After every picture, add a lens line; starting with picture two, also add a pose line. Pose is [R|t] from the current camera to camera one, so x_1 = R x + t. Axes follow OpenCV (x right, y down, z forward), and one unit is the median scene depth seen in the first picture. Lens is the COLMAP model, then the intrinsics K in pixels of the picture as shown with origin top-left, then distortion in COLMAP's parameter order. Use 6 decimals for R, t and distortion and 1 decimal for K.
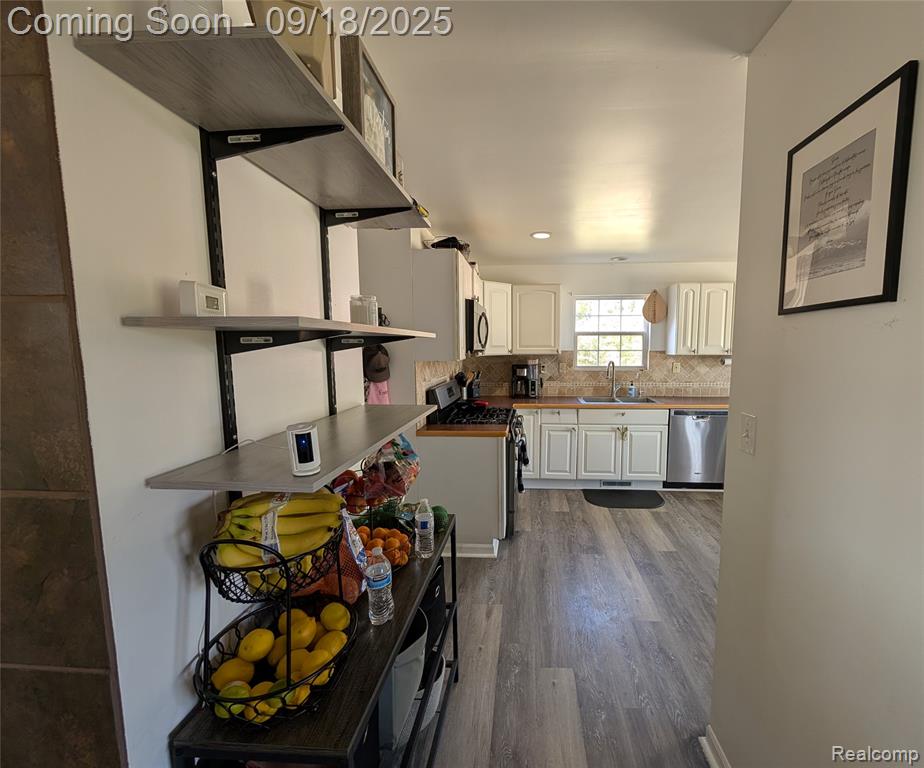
lens RADIAL K [[382.3, 0, 507.8], [0, 382.3, 388.3], [0, 0, 1]] dist [0.000026, -0.000010]
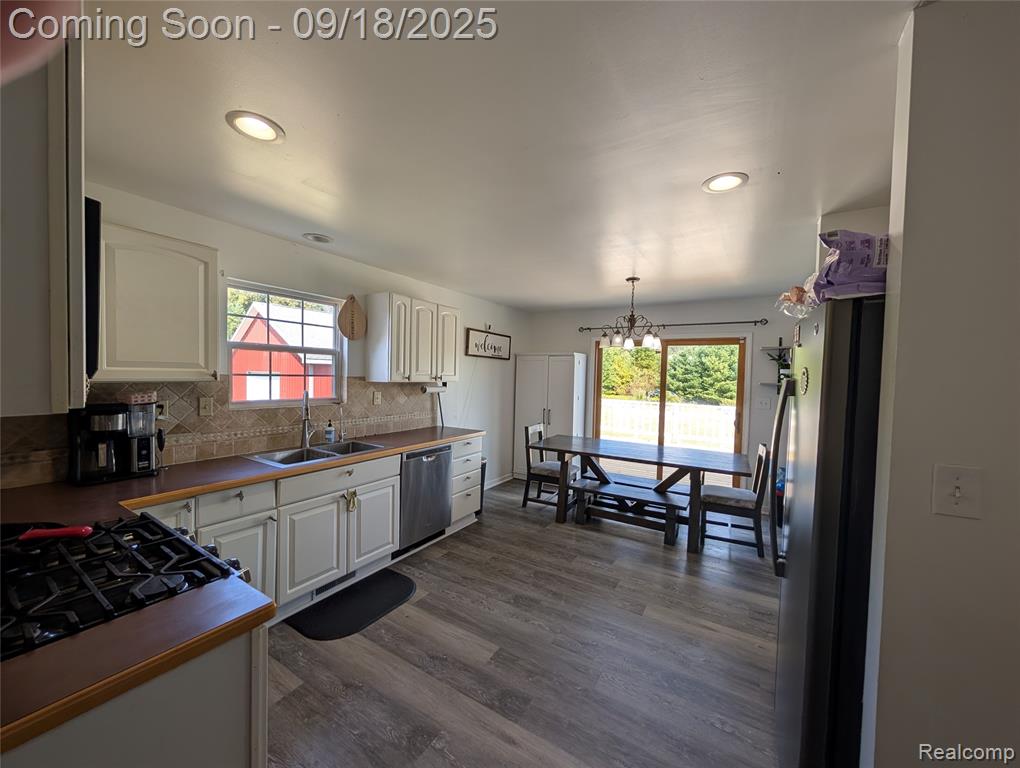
lens RADIAL K [[385.7, 0, 508.6], [0, 385.7, 387.1], [0, 0, 1]] dist [-0.000392, 0.000181]
pose [[0.481794, -0.012981, 0.876188, -0.138257], [0.074806, 0.996850, -0.026365, -0.038524], [-0.873086, 0.078246, 0.481247, 0.409407]]
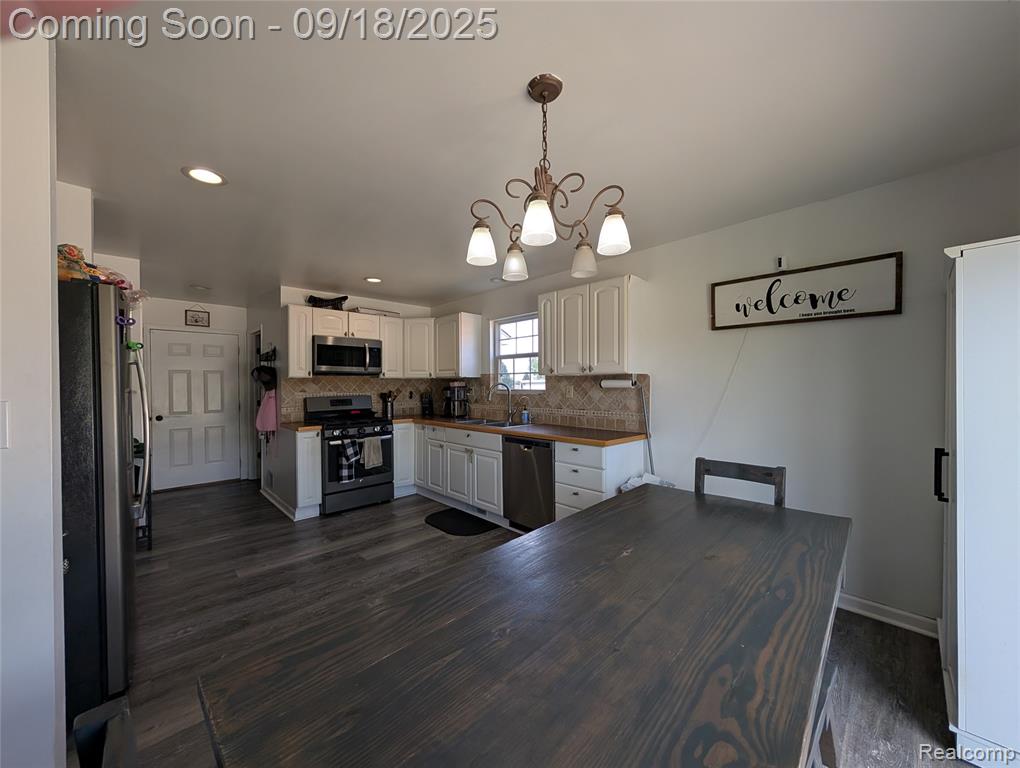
lens RADIAL K [[385.7, 0, 508.6], [0, 385.7, 387.1], [0, 0, 1]] dist [-0.000392, 0.000181]
pose [[0.729158, 0.004866, -0.684329, 1.002552], [-0.069607, 0.995316, -0.067089, 0.002435], [0.680797, 0.096553, 0.726081, 0.319809]]
